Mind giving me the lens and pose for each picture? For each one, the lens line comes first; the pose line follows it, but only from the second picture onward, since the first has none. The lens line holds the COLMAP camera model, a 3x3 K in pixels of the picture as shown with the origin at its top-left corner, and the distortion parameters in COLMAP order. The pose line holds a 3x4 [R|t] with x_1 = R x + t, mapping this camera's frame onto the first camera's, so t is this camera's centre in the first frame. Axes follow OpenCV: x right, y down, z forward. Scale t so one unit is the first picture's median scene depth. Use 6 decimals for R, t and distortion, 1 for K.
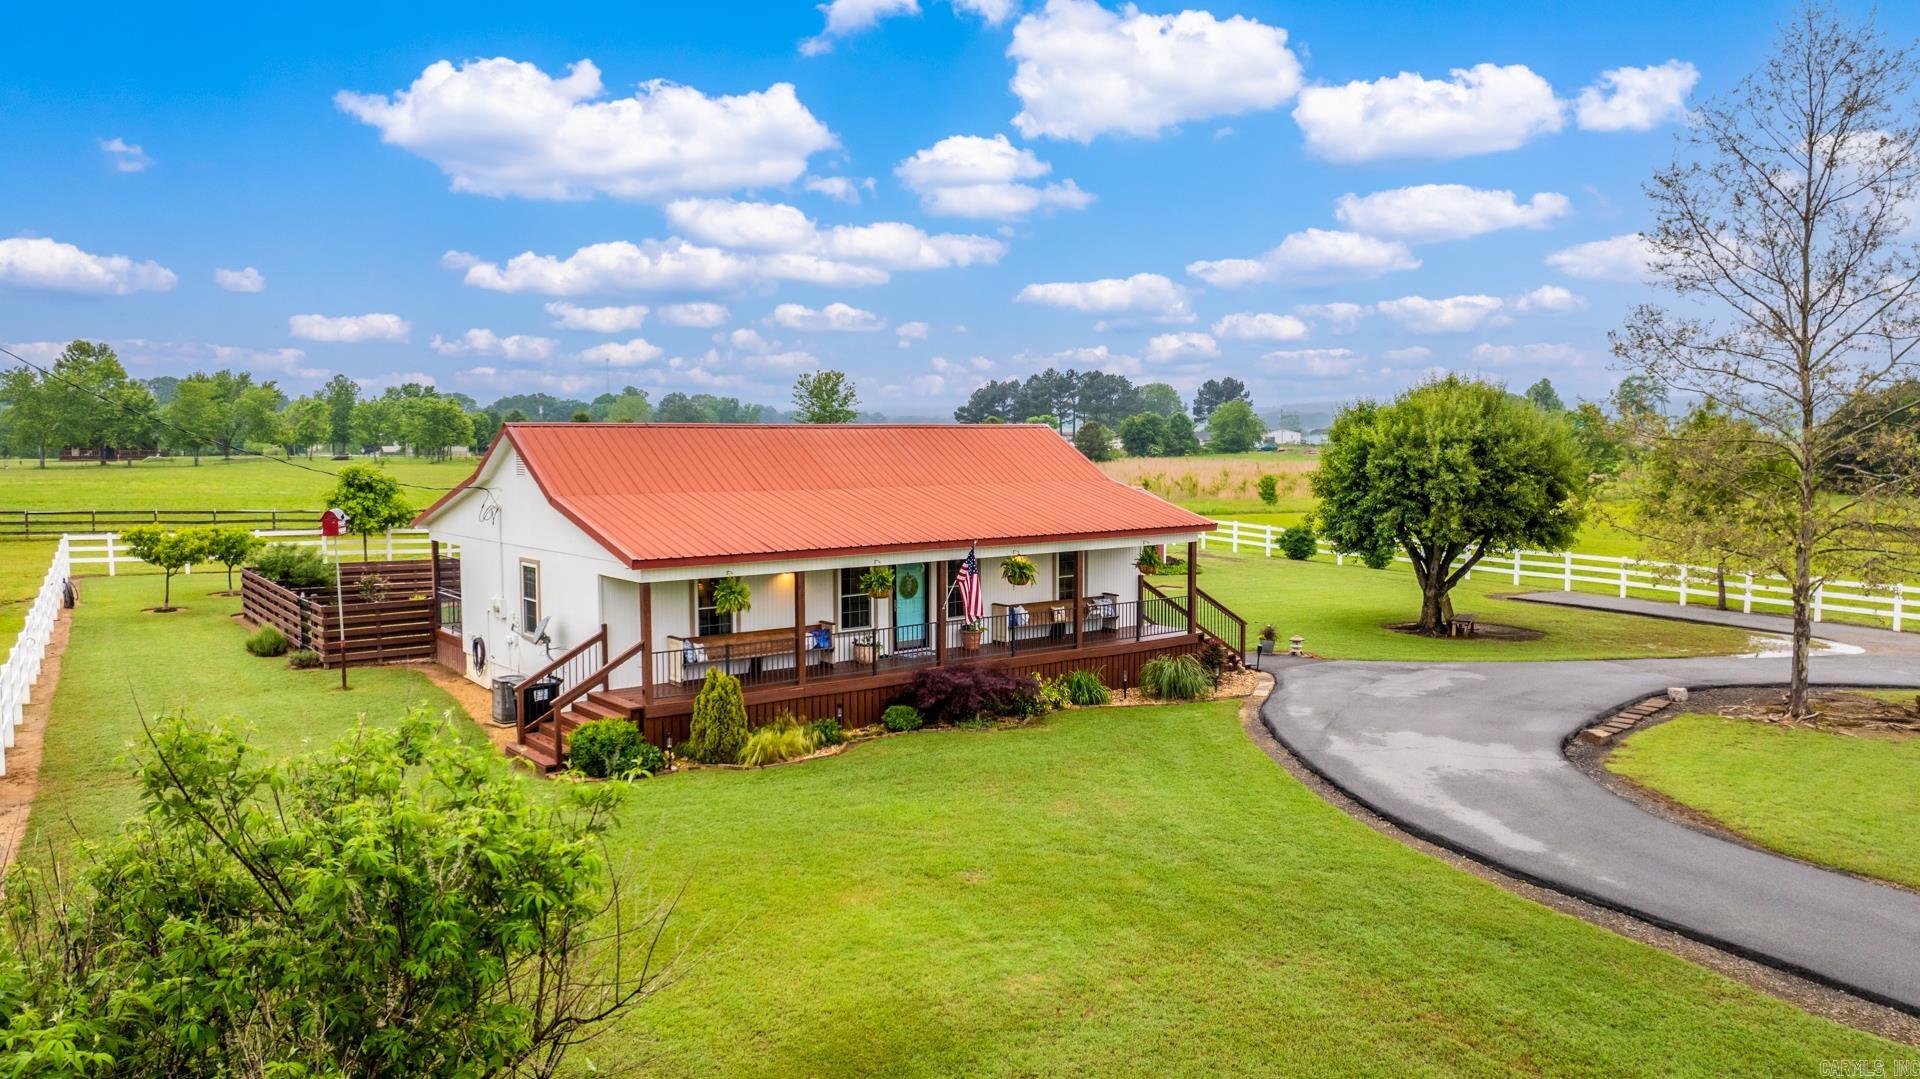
lens RADIAL K [[1407.2, 0, 960.0], [0, 1407.2, 539.5], [0, 0, 1]] dist [0.015480, 0.000297]
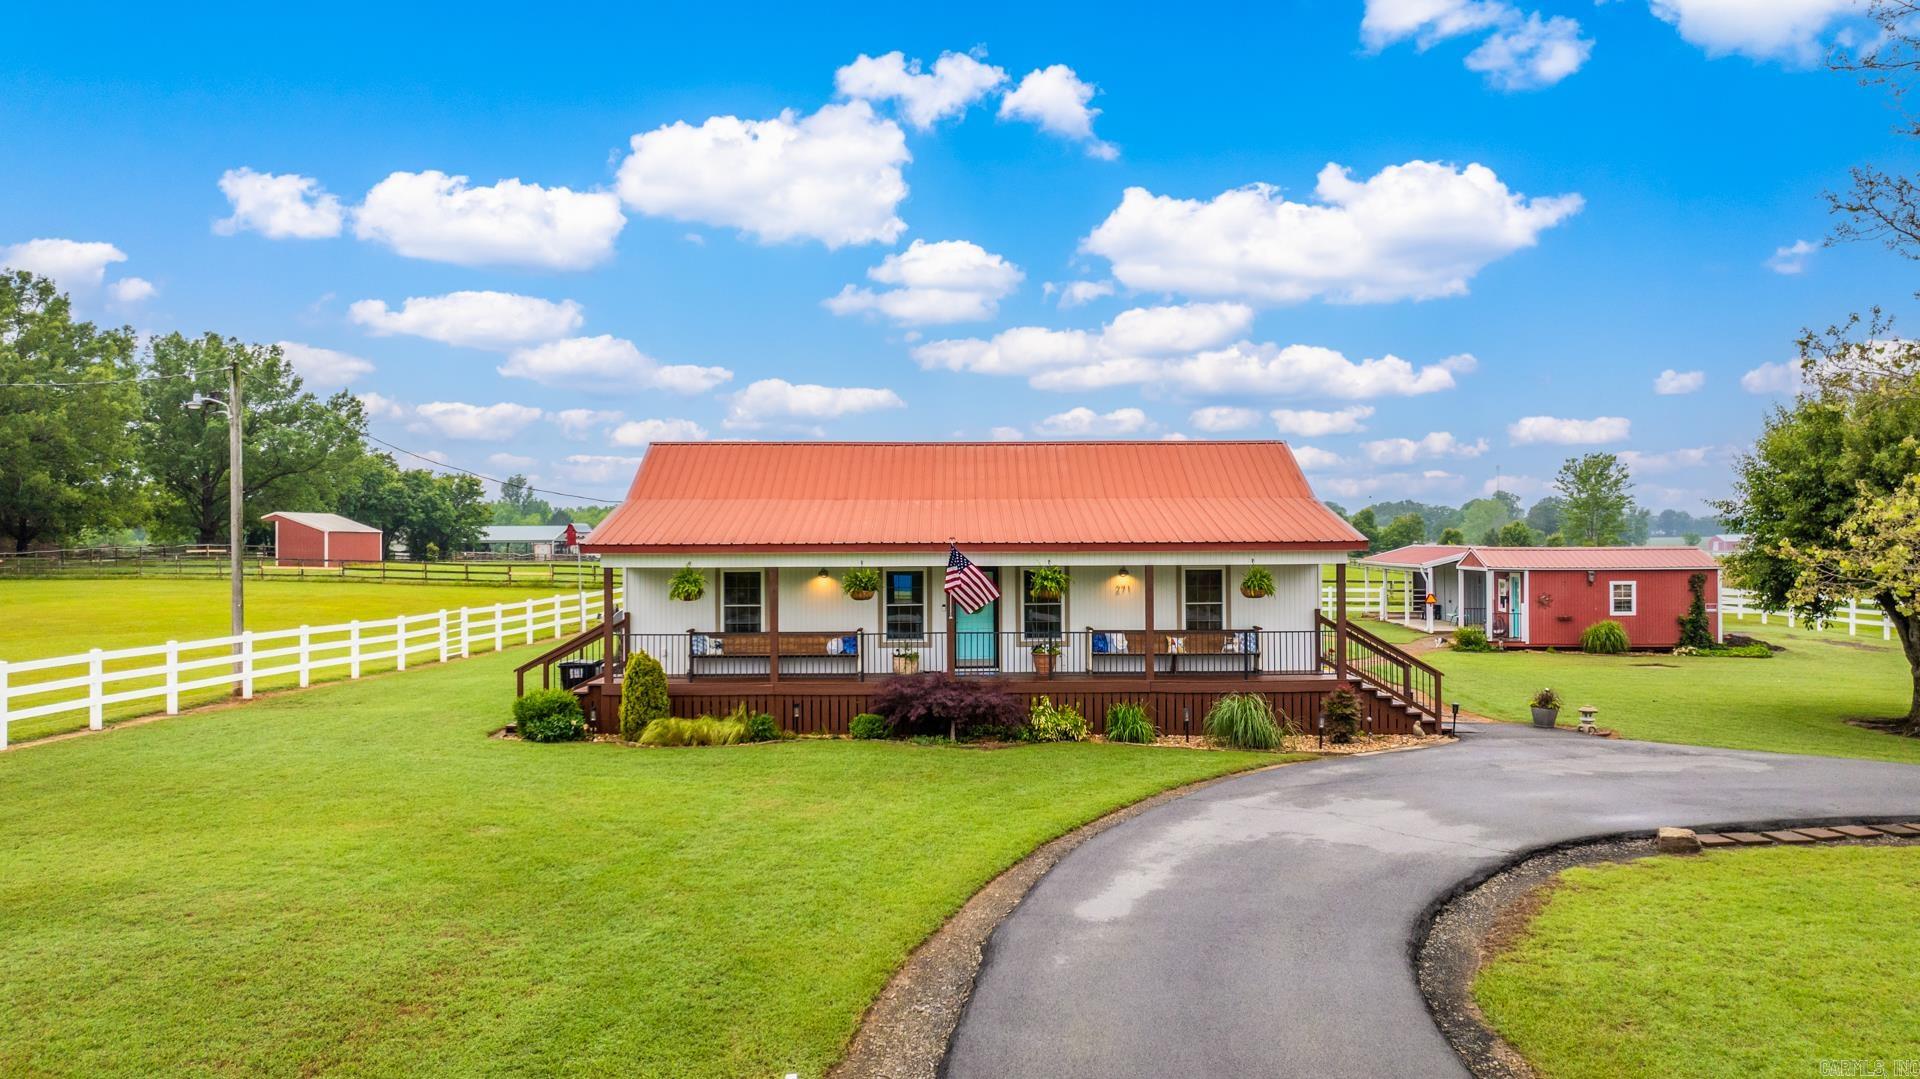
lens RADIAL K [[1368.9, 0, 960.0], [0, 1368.9, 539.5], [0, 0, 1]] dist [-0.019997, 0.004079]
pose [[0.789865, -0.004357, -0.613266, 0.367158], [-0.045749, 0.996770, -0.066005, 0.038199], [0.611573, 0.080192, 0.787114, 0.196068]]
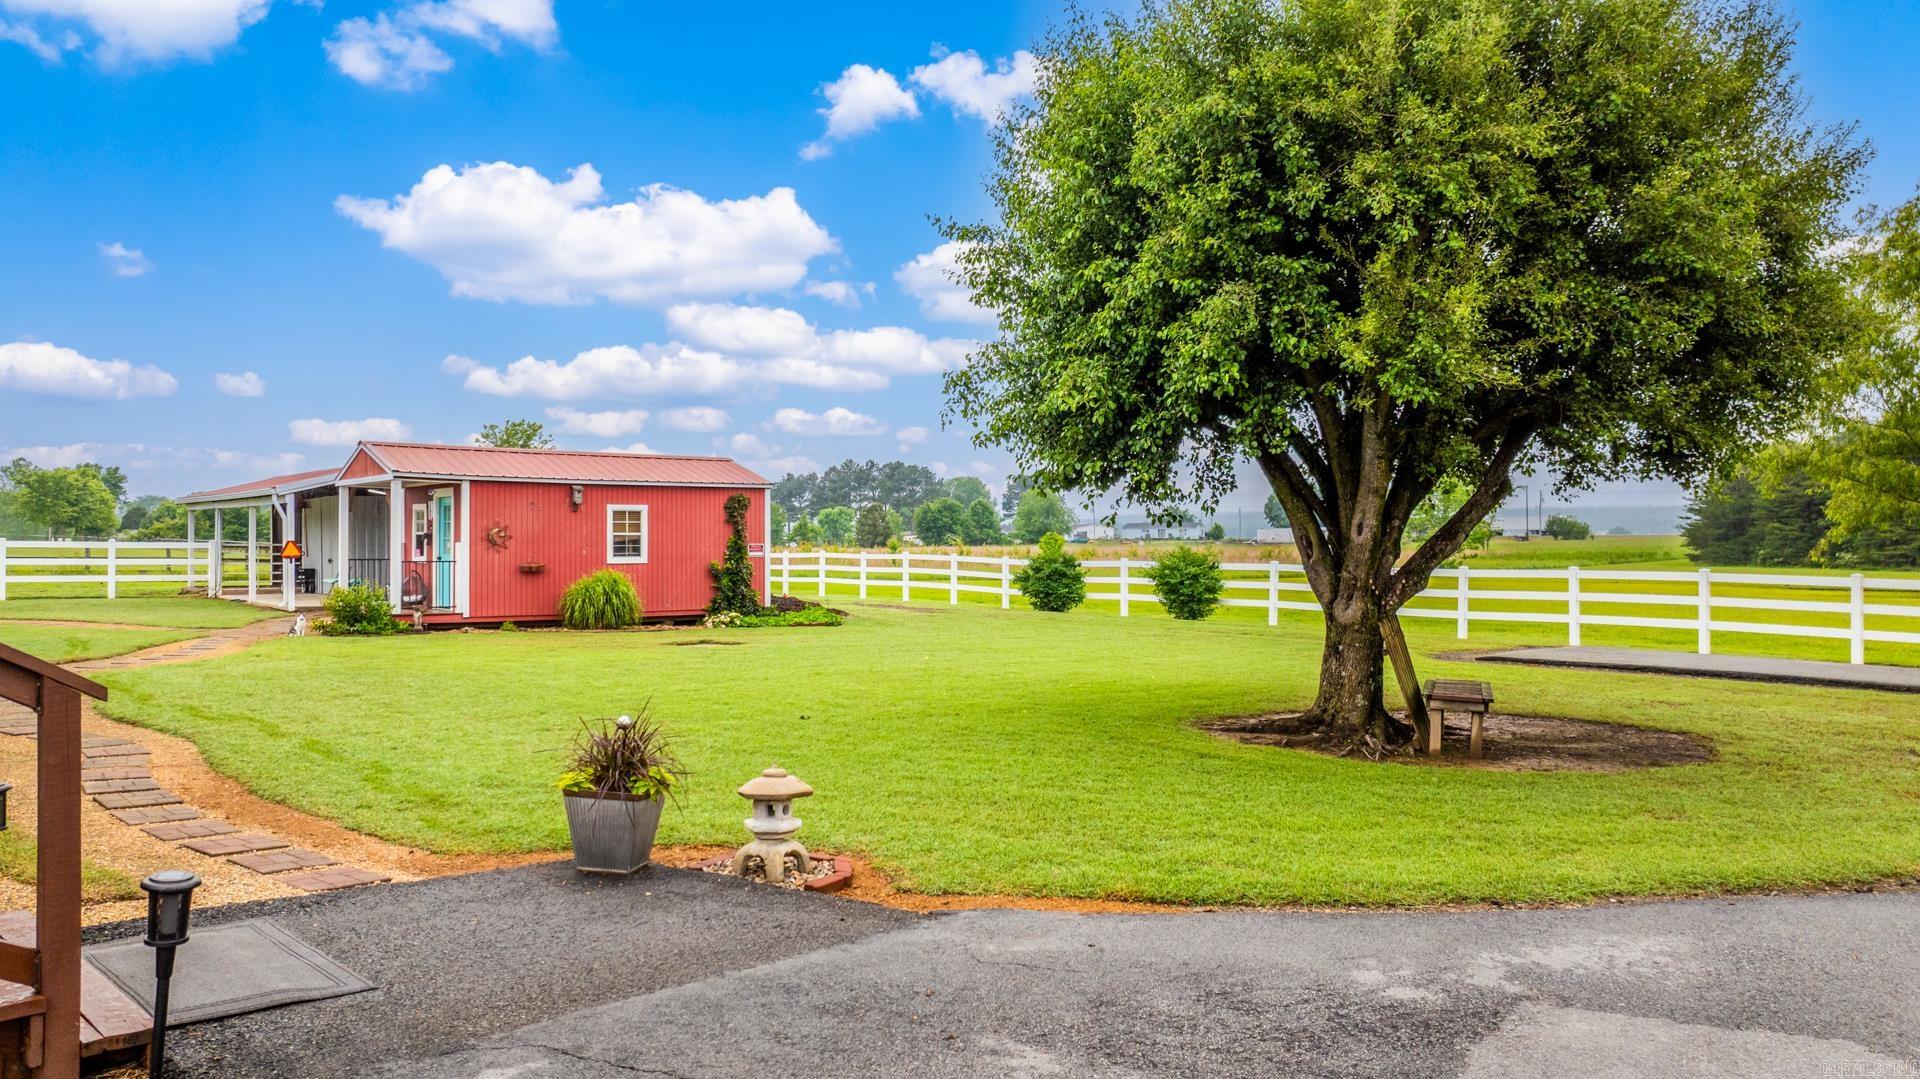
lens RADIAL K [[1333.9, 0, 960.0], [0, 1333.9, 539.5], [0, 0, 1]] dist [-0.032002, -0.000346]
pose [[0.993677, 0.002317, 0.112250, 0.213646], [0.007531, 0.996160, -0.087227, 0.046169], [-0.112021, 0.087521, 0.989844, 0.711015]]
